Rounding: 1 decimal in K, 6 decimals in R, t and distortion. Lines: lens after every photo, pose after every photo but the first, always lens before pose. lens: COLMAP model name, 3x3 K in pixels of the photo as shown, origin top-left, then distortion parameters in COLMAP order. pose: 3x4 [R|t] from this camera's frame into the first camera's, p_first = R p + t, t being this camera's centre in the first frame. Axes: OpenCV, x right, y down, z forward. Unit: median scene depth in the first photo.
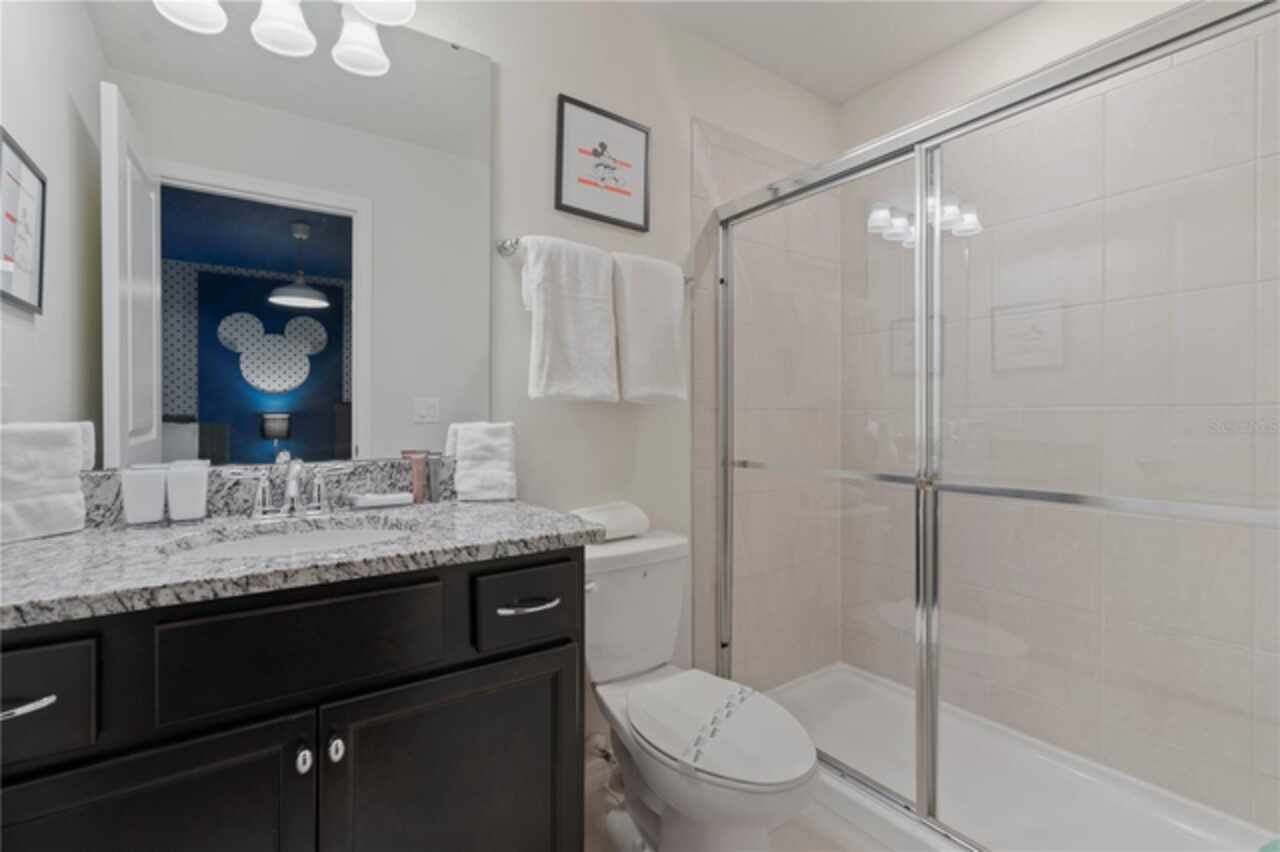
lens RADIAL K [[579.1, 0, 645.0], [0, 579.1, 423.5], [0, 0, 1]] dist [0.004191, -0.000609]
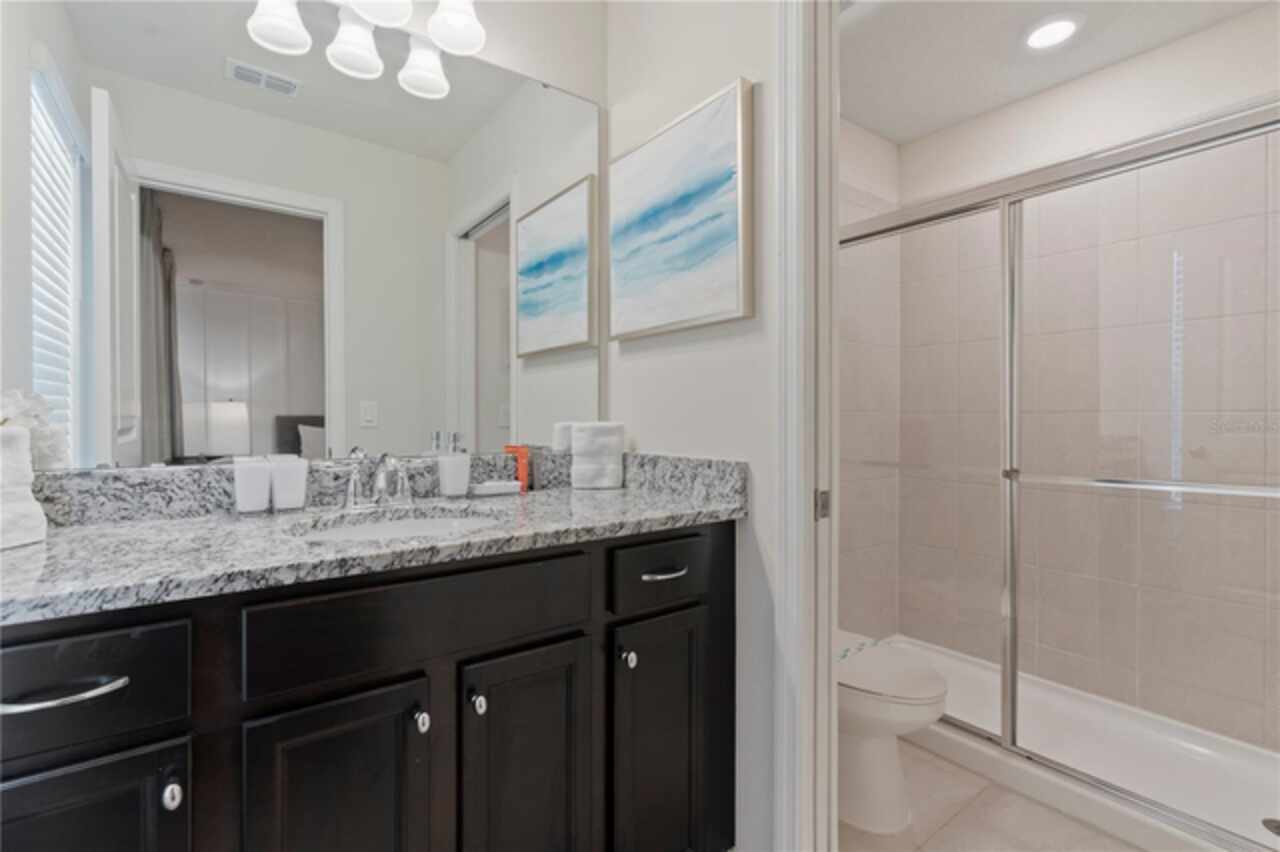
lens RADIAL K [[579.1, 0, 637.9], [0, 579.1, 417.2], [0, 0, 1]] dist [0.004191, -0.000609]
pose [[0.999997, 0.000793, -0.002123, -0.118565], [-0.000808, 0.999973, -0.007304, -0.000040], [0.002117, 0.007306, 0.999971, -0.091478]]
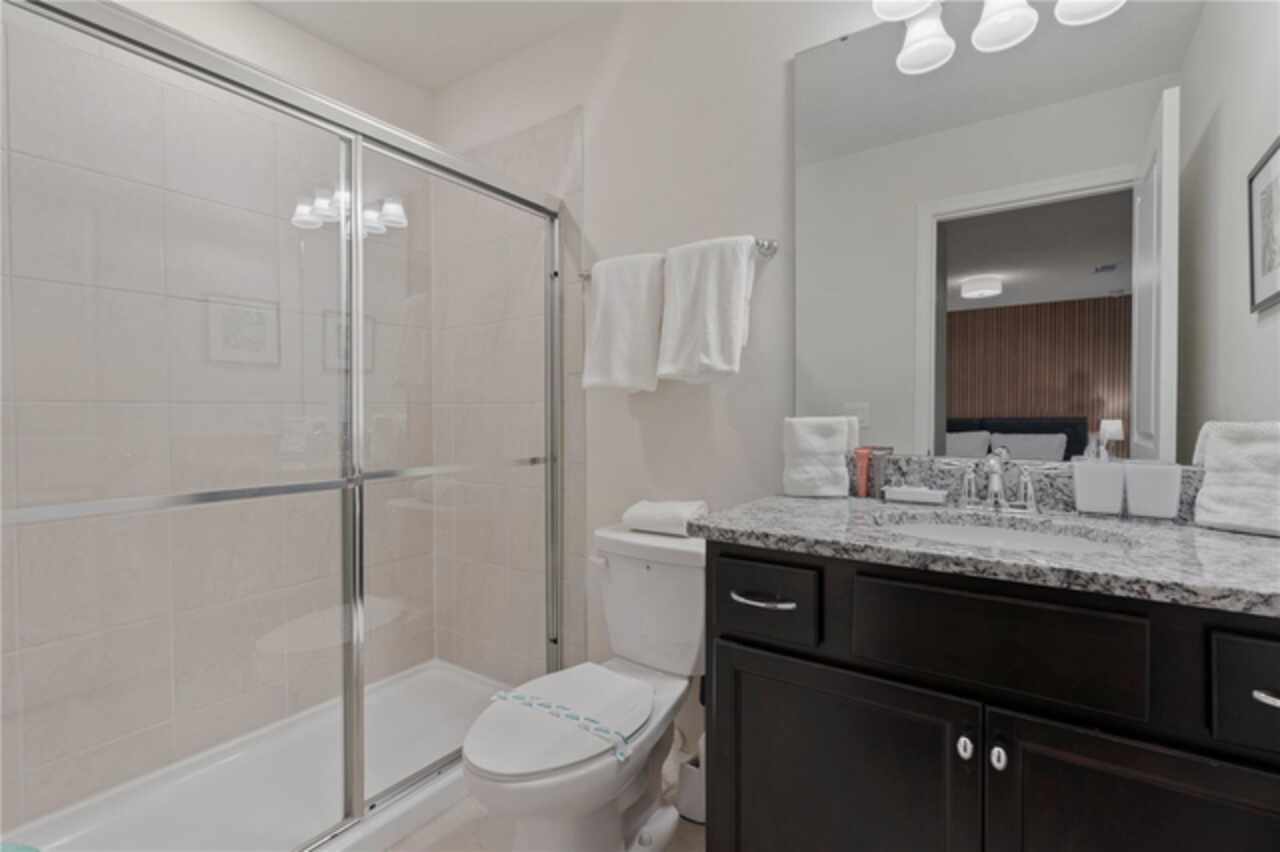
lens RADIAL K [[579.1, 0, 646.8], [0, 579.1, 424.4], [0, 0, 1]] dist [0.004191, -0.000609]
pose [[0.350269, 0.017710, -0.936482, 0.316837], [-0.007807, 0.999842, 0.015988, -0.002245], [0.936617, 0.001711, 0.350352, 0.216711]]
